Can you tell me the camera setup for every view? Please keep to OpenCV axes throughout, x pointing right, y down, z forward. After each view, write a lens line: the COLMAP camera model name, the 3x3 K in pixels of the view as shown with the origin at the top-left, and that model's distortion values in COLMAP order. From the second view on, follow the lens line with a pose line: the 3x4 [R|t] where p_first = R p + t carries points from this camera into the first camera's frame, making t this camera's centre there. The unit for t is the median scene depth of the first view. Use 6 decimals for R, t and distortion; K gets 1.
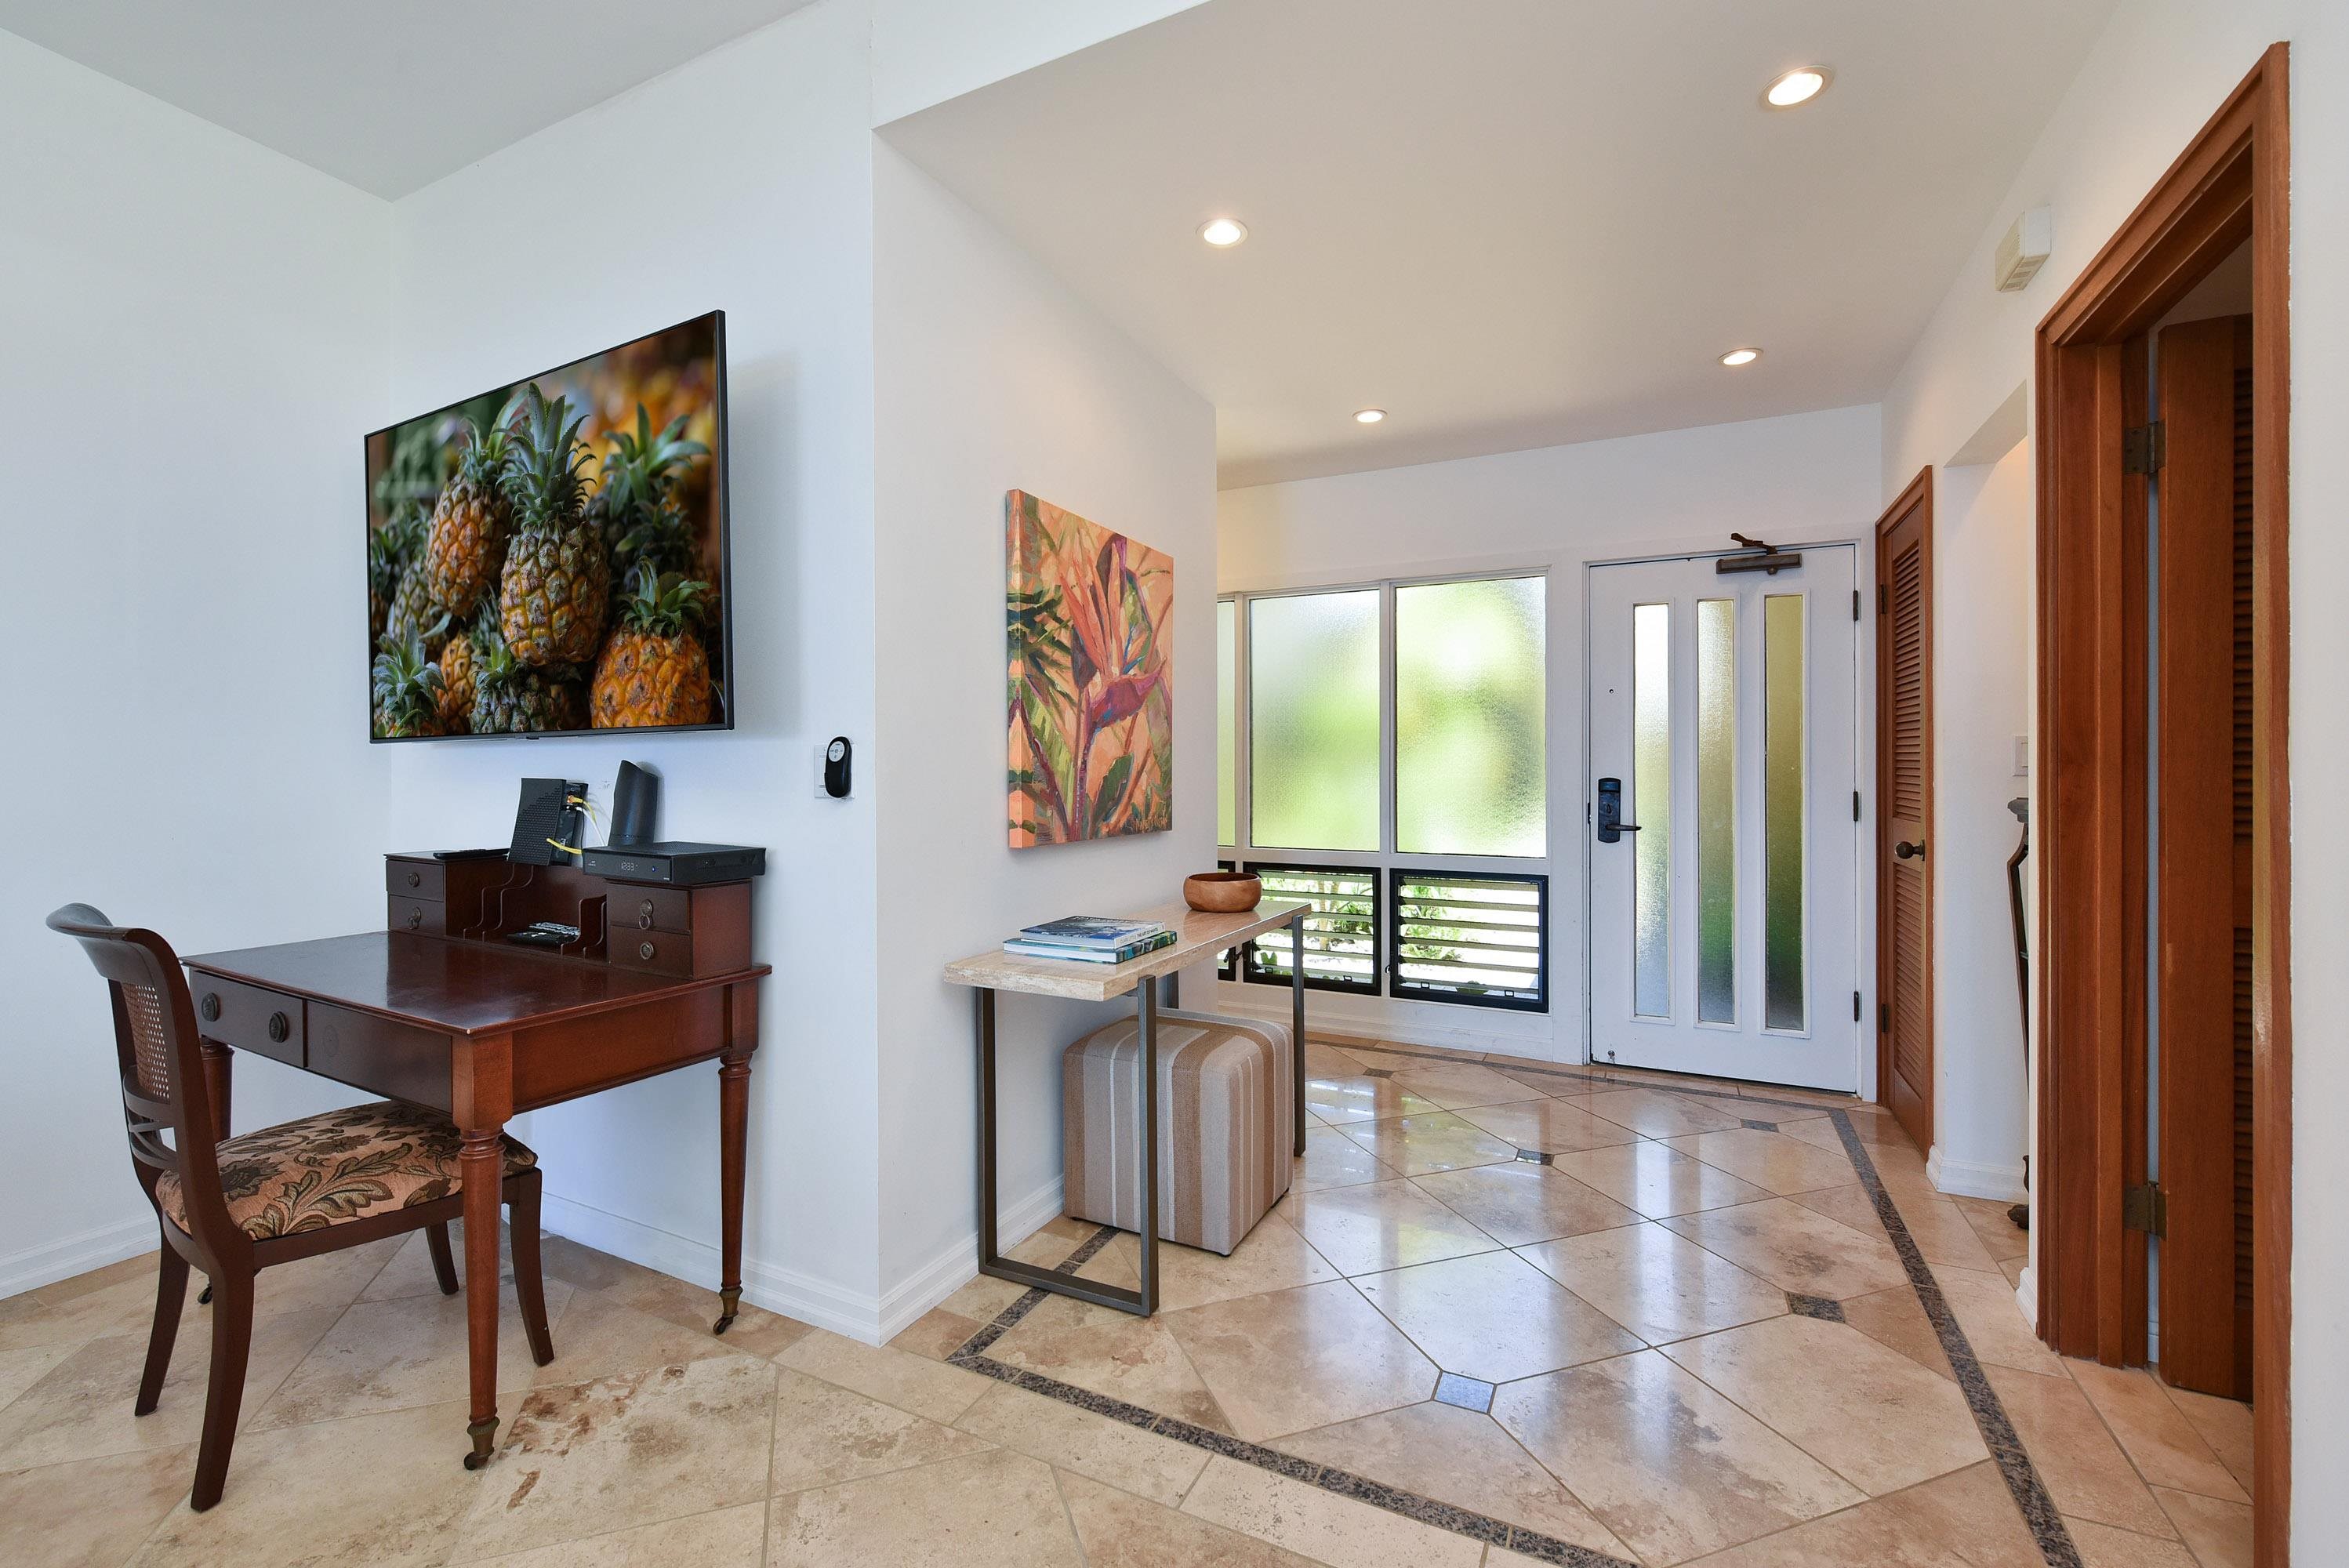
lens RADIAL K [[994.8, 0, 1177.4], [0, 994.8, 773.2], [0, 0, 1]] dist [0.001630, 0.000207]
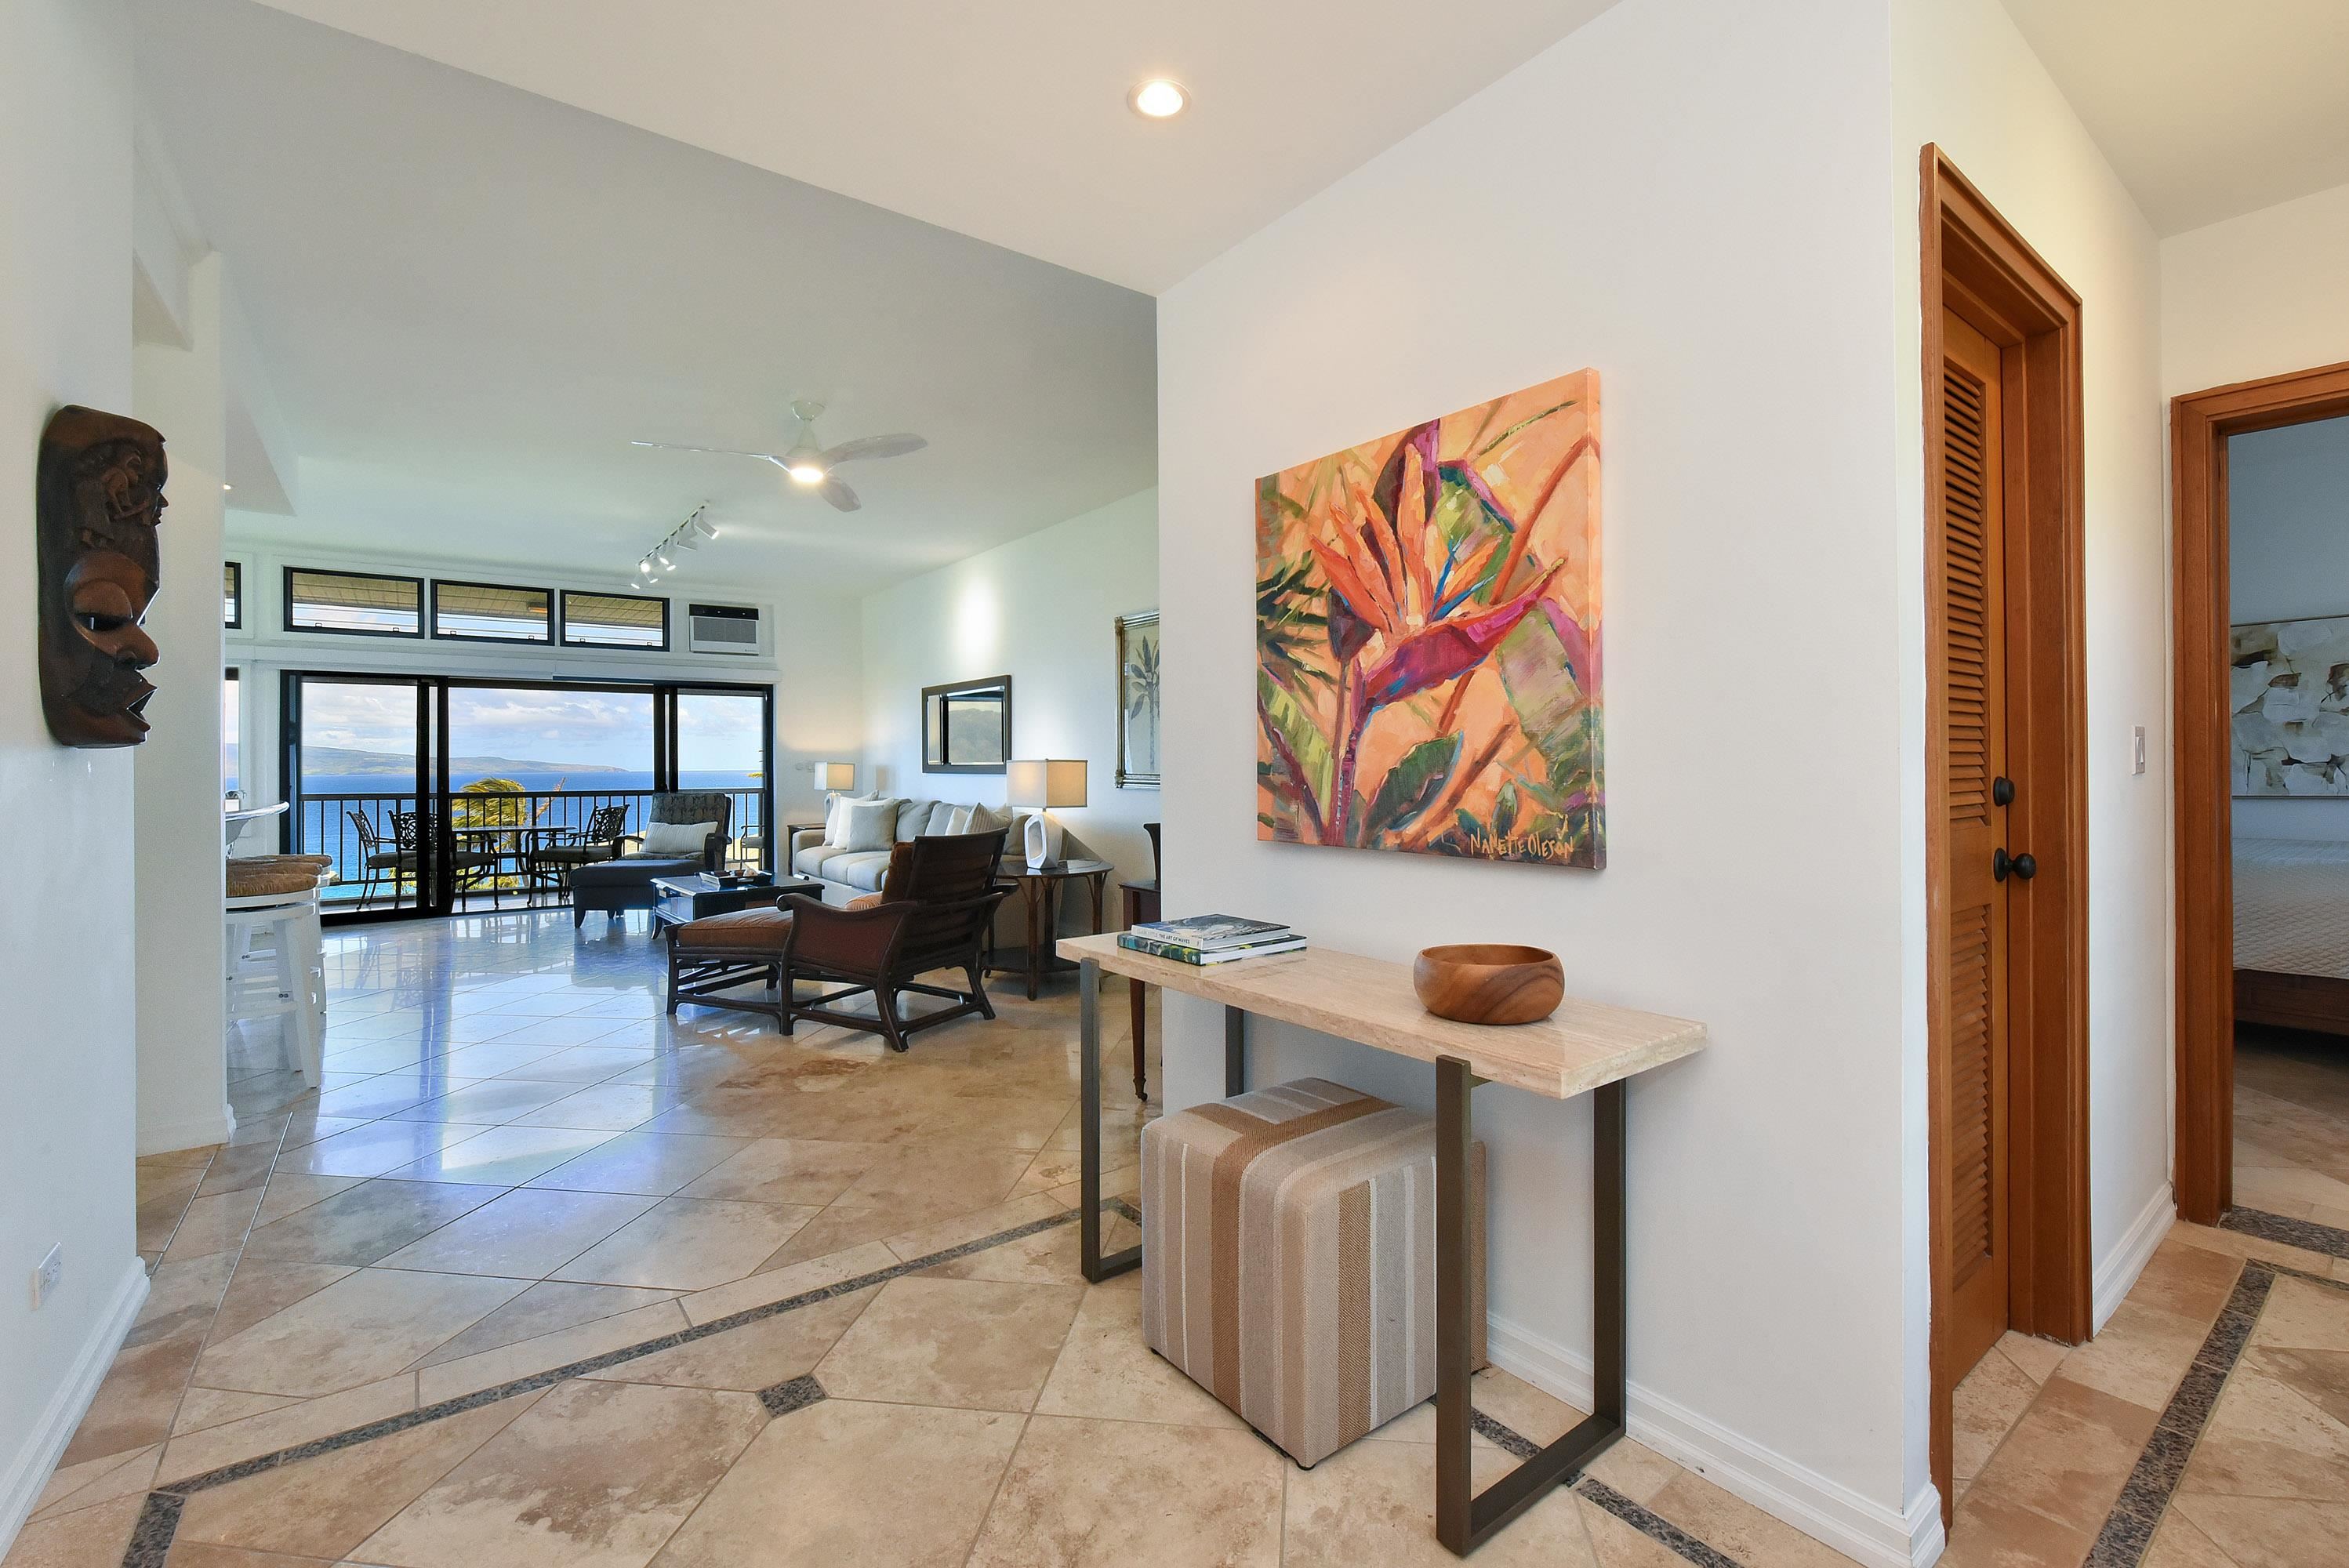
lens RADIAL K [[994.8, 0, 1177.4], [0, 994.8, 773.2], [0, 0, 1]] dist [0.001630, 0.000207]
pose [[-0.444808, 0.005965, -0.895606, 0.706395], [0.000894, 0.999980, 0.006216, 0.001806], [0.895626, 0.001964, -0.444804, 1.260908]]
